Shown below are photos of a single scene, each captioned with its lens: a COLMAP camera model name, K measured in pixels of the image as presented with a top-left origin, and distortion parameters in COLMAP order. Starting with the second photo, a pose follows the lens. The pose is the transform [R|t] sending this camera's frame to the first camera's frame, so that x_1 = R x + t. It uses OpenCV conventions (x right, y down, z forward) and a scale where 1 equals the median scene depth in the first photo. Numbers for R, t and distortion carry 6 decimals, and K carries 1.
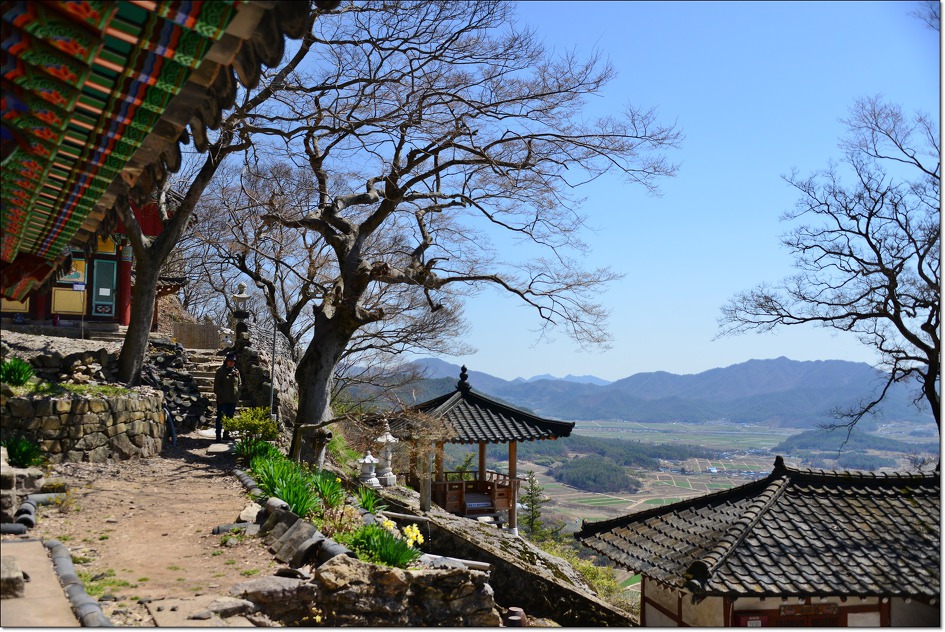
lens RADIAL K [[991.0, 0, 472.5], [0, 991.0, 316.0], [0, 0, 1]] dist [0.003579, 0.005472]
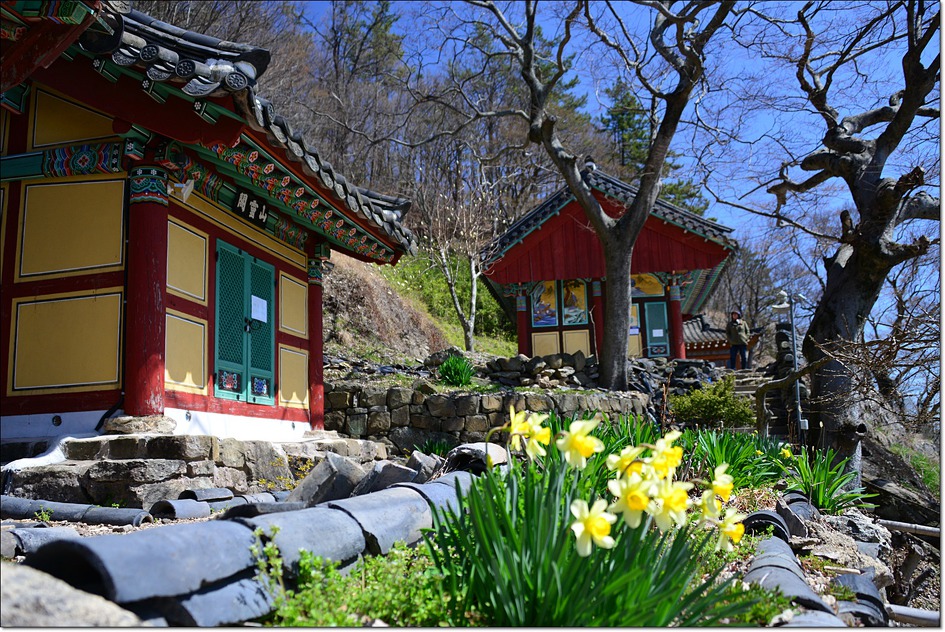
lens RADIAL K [[813.4, 0, 472.5], [0, 813.4, 316.0], [0, 0, 1]] dist [-0.043495, -0.005170]
pose [[0.766480, -0.155842, -0.623075, 0.003524], [0.086597, 0.986333, -0.140171, 0.093575], [0.636404, 0.053482, 0.769500, 0.390794]]
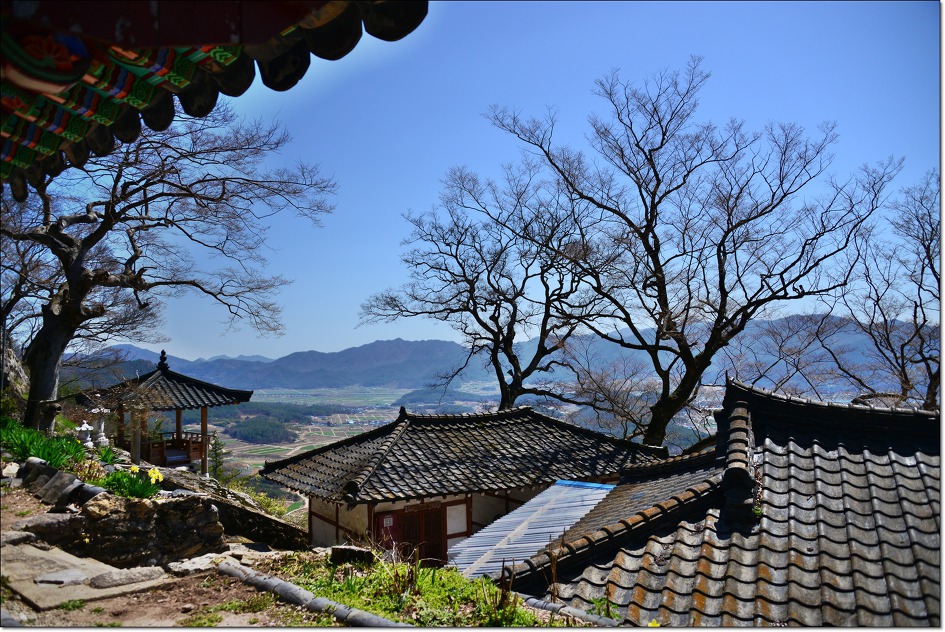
lens RADIAL K [[766.0, 0, 471.4], [0, 766.0, 310.9], [0, 0, 1]] dist [-0.031452, -0.002074]
pose [[0.919379, -0.004111, 0.393351, -0.039796], [0.002319, 0.999985, 0.005030, -0.006041], [-0.393365, -0.003712, 0.919375, -0.078501]]
